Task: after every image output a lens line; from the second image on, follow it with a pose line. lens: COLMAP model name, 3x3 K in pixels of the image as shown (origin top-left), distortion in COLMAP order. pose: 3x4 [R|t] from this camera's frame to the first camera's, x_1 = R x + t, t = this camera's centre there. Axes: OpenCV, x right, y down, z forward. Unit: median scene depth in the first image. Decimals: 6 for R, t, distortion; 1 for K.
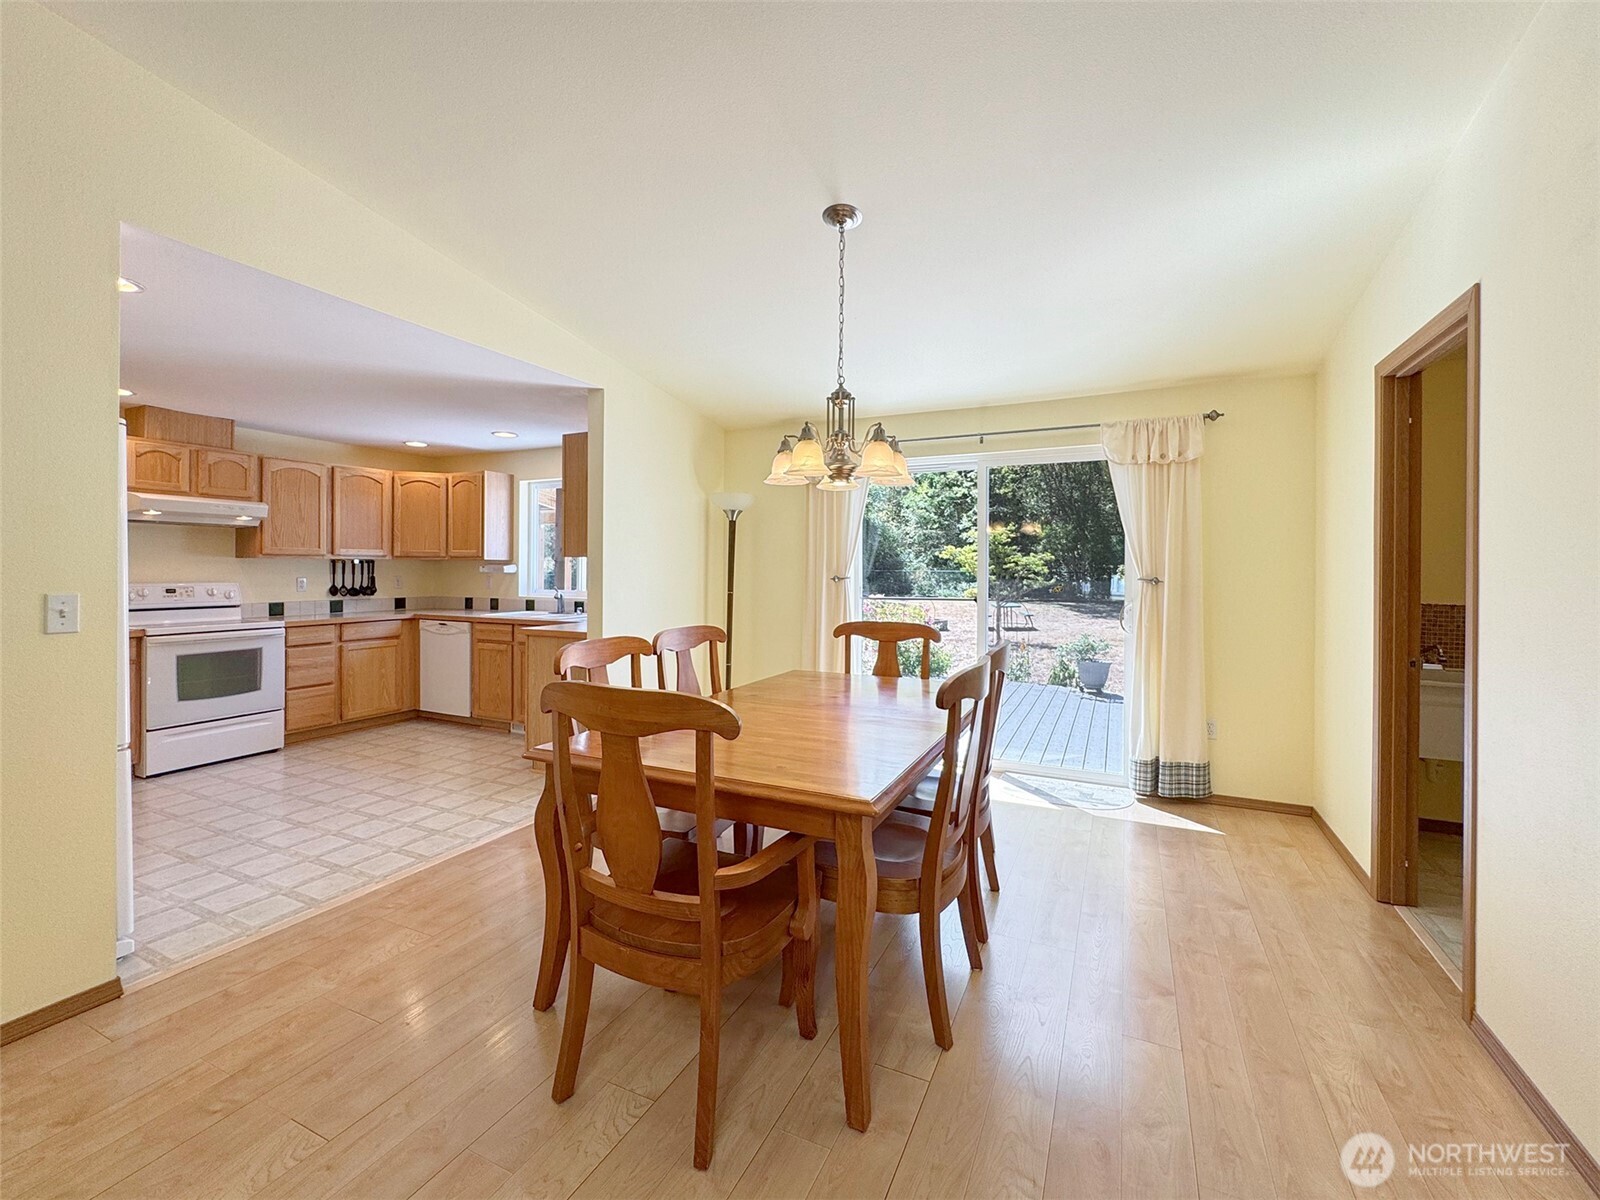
lens RADIAL K [[678.6, 0, 795.3], [0, 678.6, 569.7], [0, 0, 1]] dist [-0.000378, -0.000125]
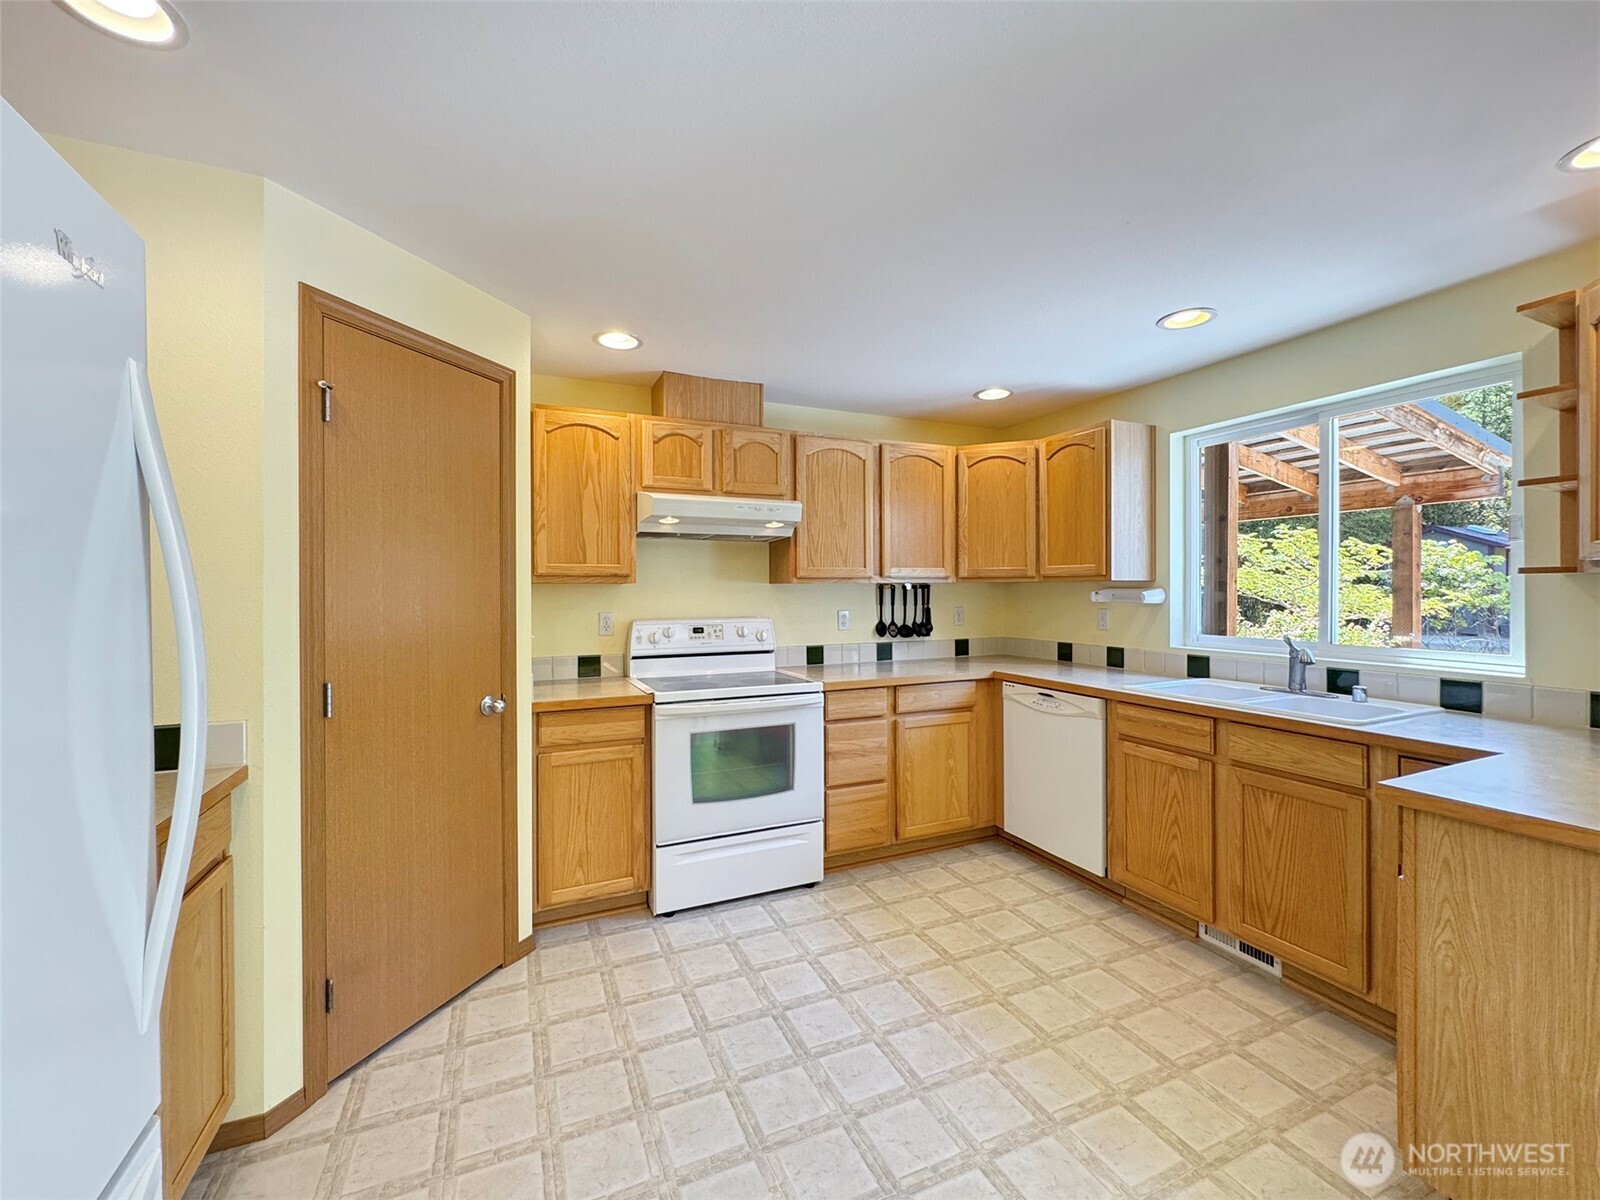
lens RADIAL K [[651.4, 0, 803.2], [0, 651.4, 596.1], [0, 0, 1]] dist [0.002127, 0.000150]
pose [[0.772773, -0.002496, -0.634678, -0.333596], [0.007356, 0.999960, 0.005025, -0.006948], [0.634640, -0.008552, 0.772761, 0.454635]]
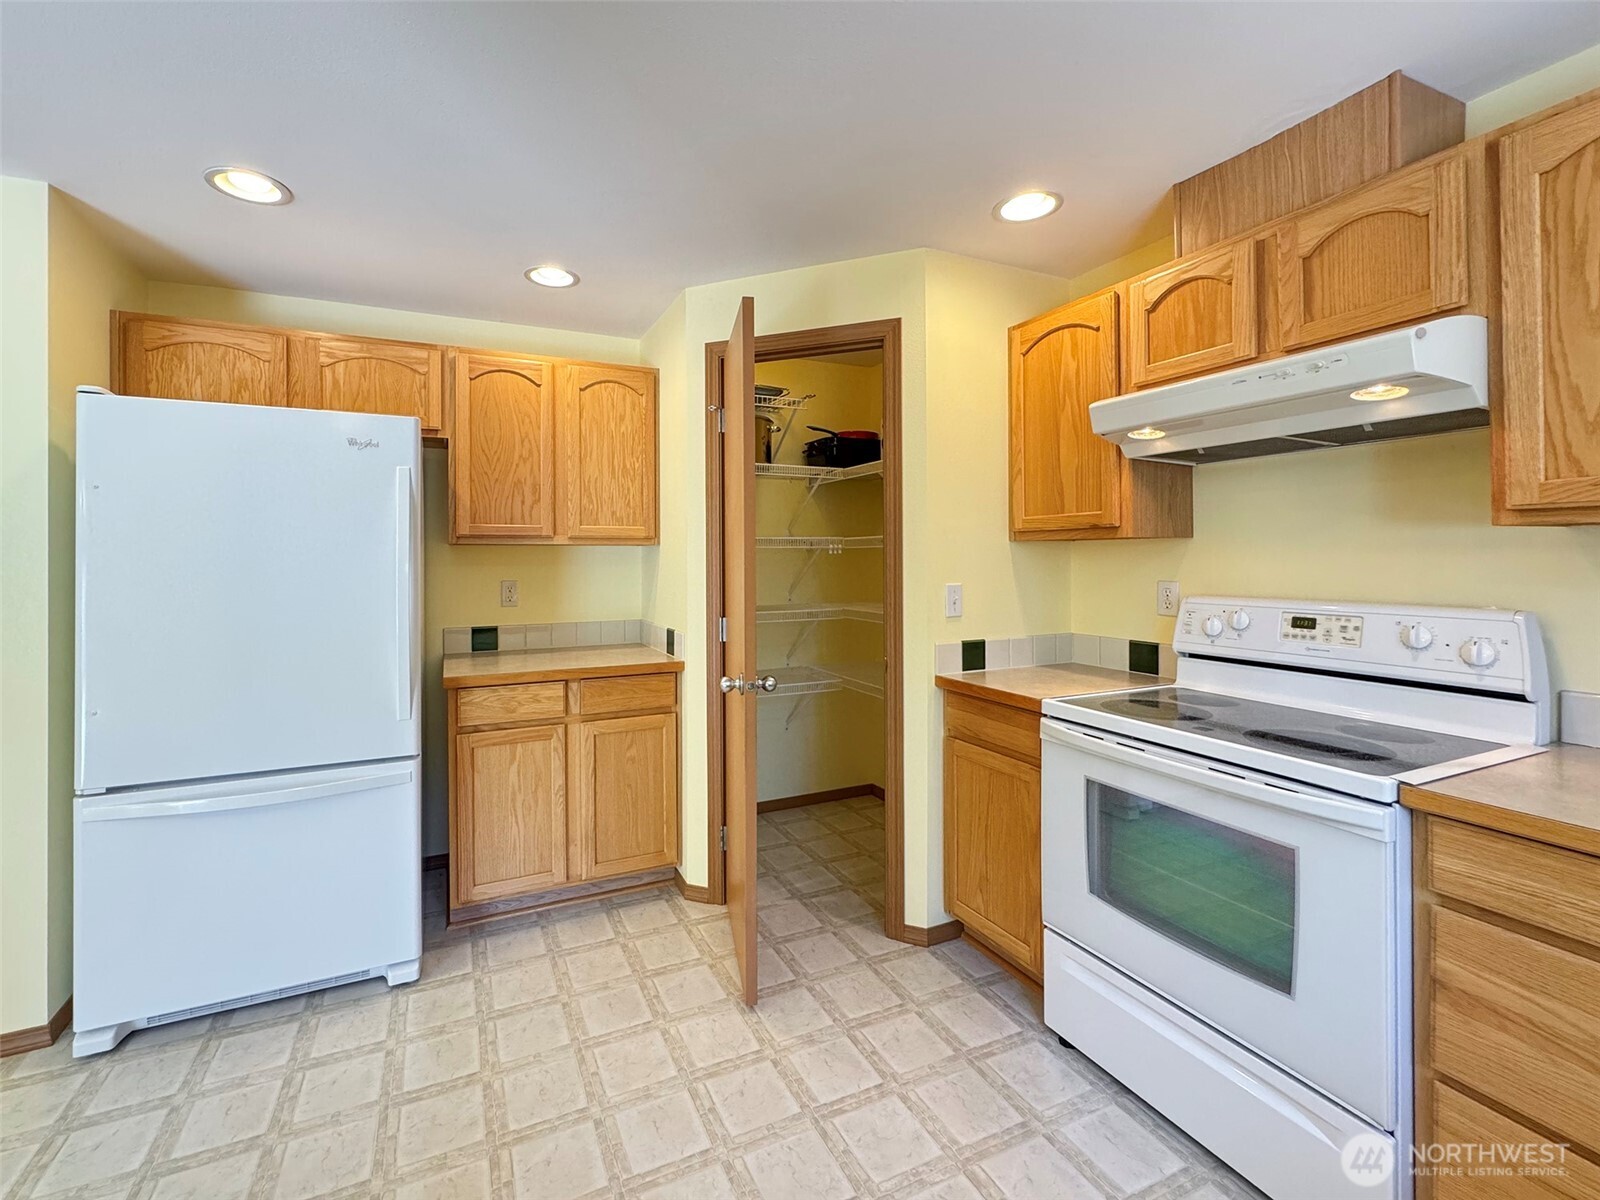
lens RADIAL K [[685.3, 0, 727.8], [0, 685.3, 555.8], [0, 0, 1]] dist [-0.001351, -0.000300]
pose [[-0.653989, 0.000591, -0.756504, -0.358395], [0.004262, 0.999987, -0.002903, -0.005534], [0.756492, -0.005122, -0.653982, 0.861365]]
